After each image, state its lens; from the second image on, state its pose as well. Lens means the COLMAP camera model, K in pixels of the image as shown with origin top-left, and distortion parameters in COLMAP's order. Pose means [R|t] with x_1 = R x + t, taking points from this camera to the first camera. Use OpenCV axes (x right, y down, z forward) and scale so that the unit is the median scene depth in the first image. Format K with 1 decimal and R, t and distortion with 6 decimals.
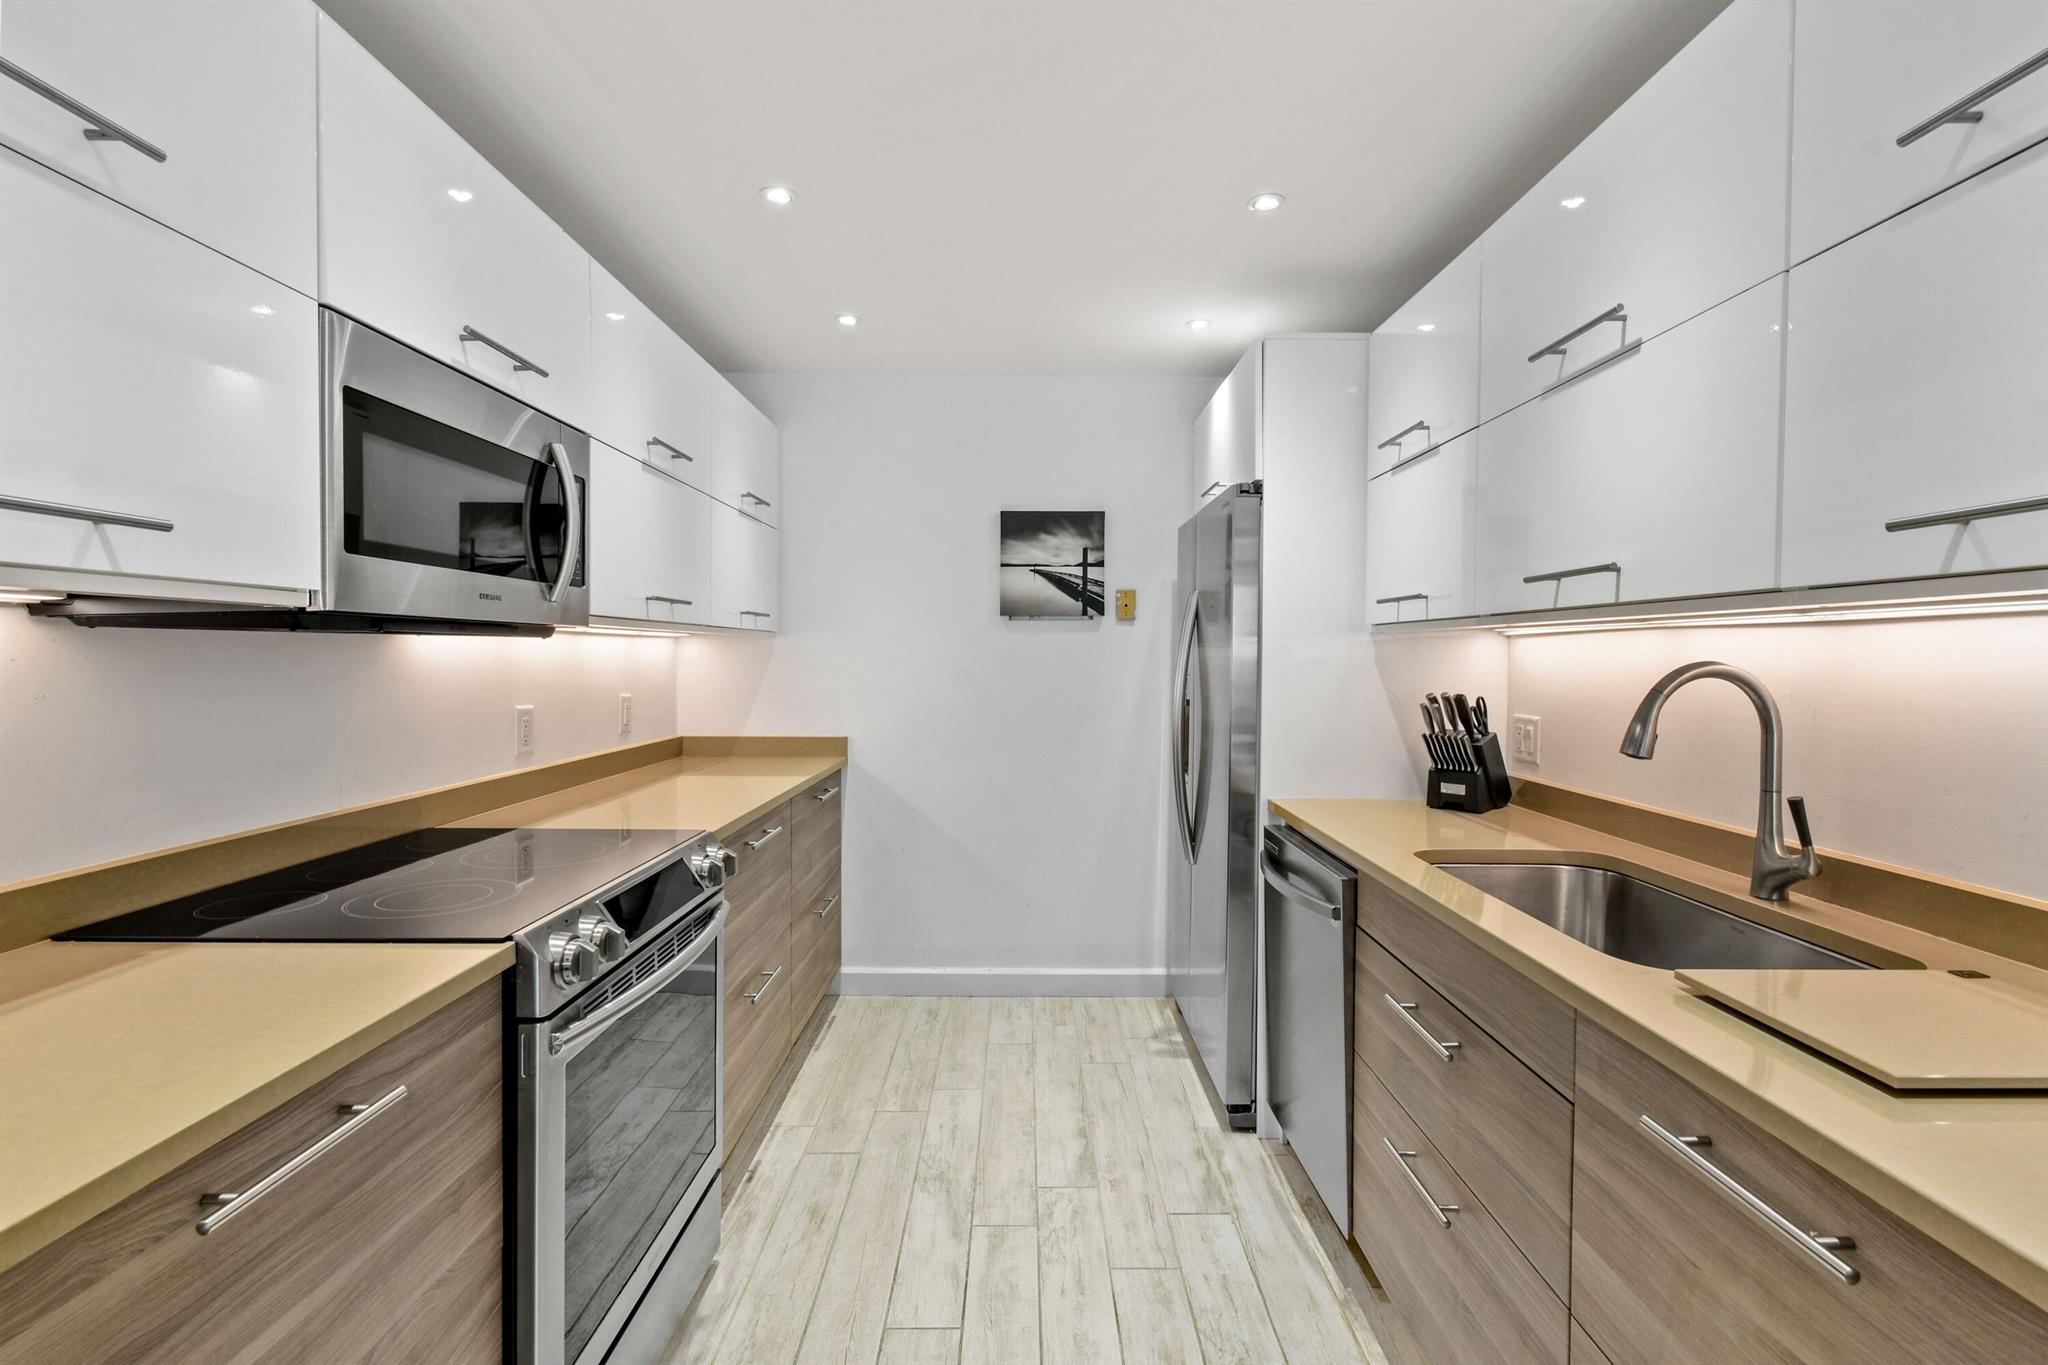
lens RADIAL K [[942.4, 0, 1036.0], [0, 942.4, 672.8], [0, 0, 1]] dist [0.009263, -0.000671]
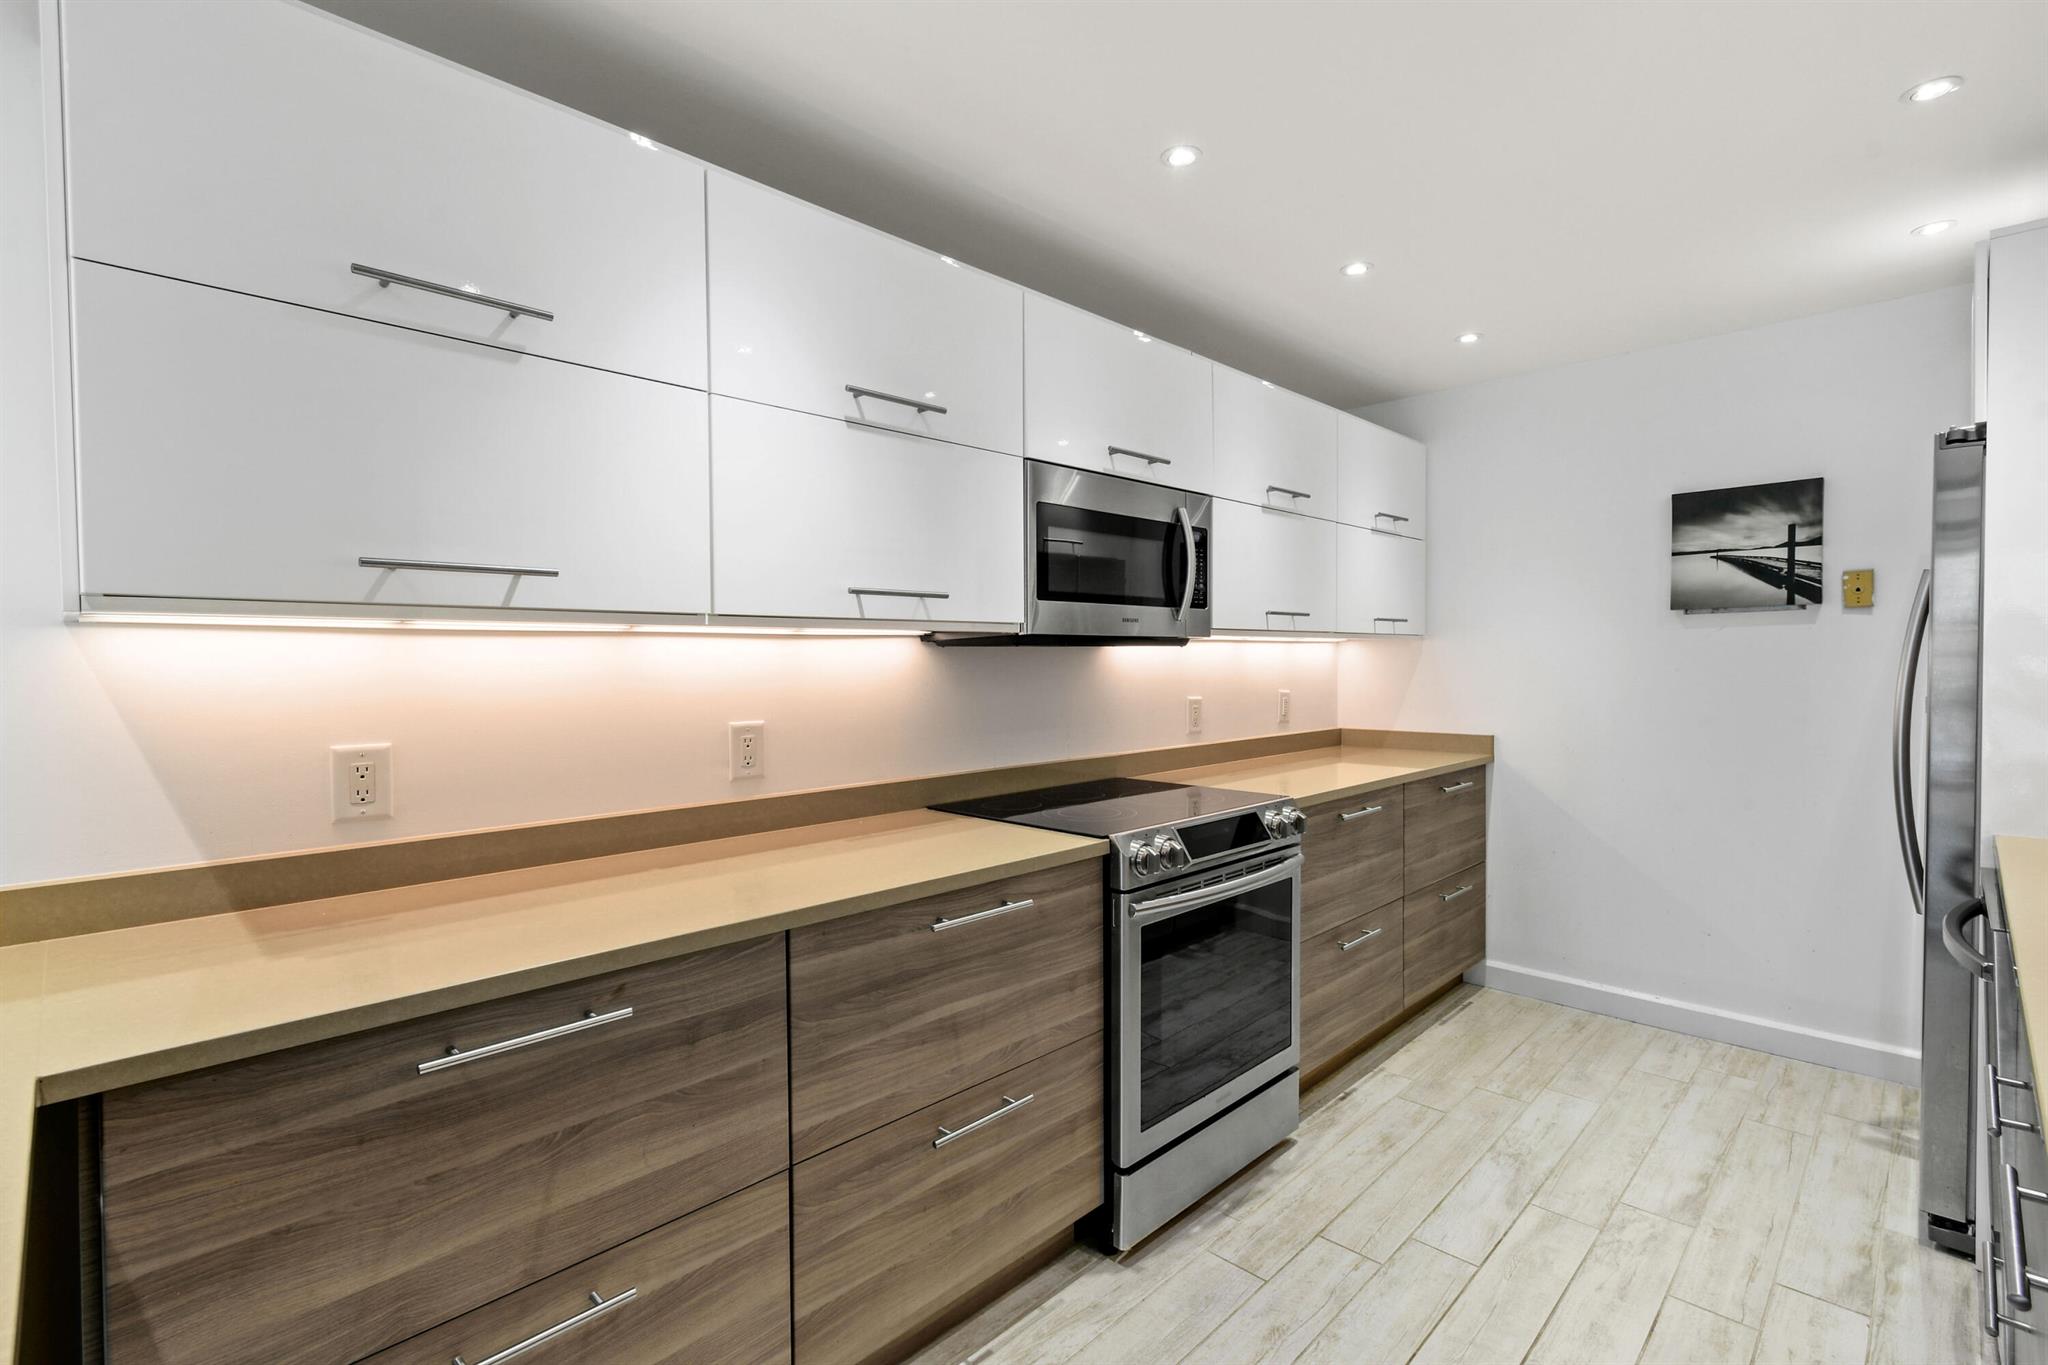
lens RADIAL K [[942.4, 0, 1036.0], [0, 942.4, 672.8], [0, 0, 1]] dist [0.009263, -0.000671]
pose [[0.706354, -0.000553, -0.707858, 0.252136], [-0.001974, 0.999994, -0.002752, 0.004959], [0.707856, 0.003341, 0.706349, -0.107357]]
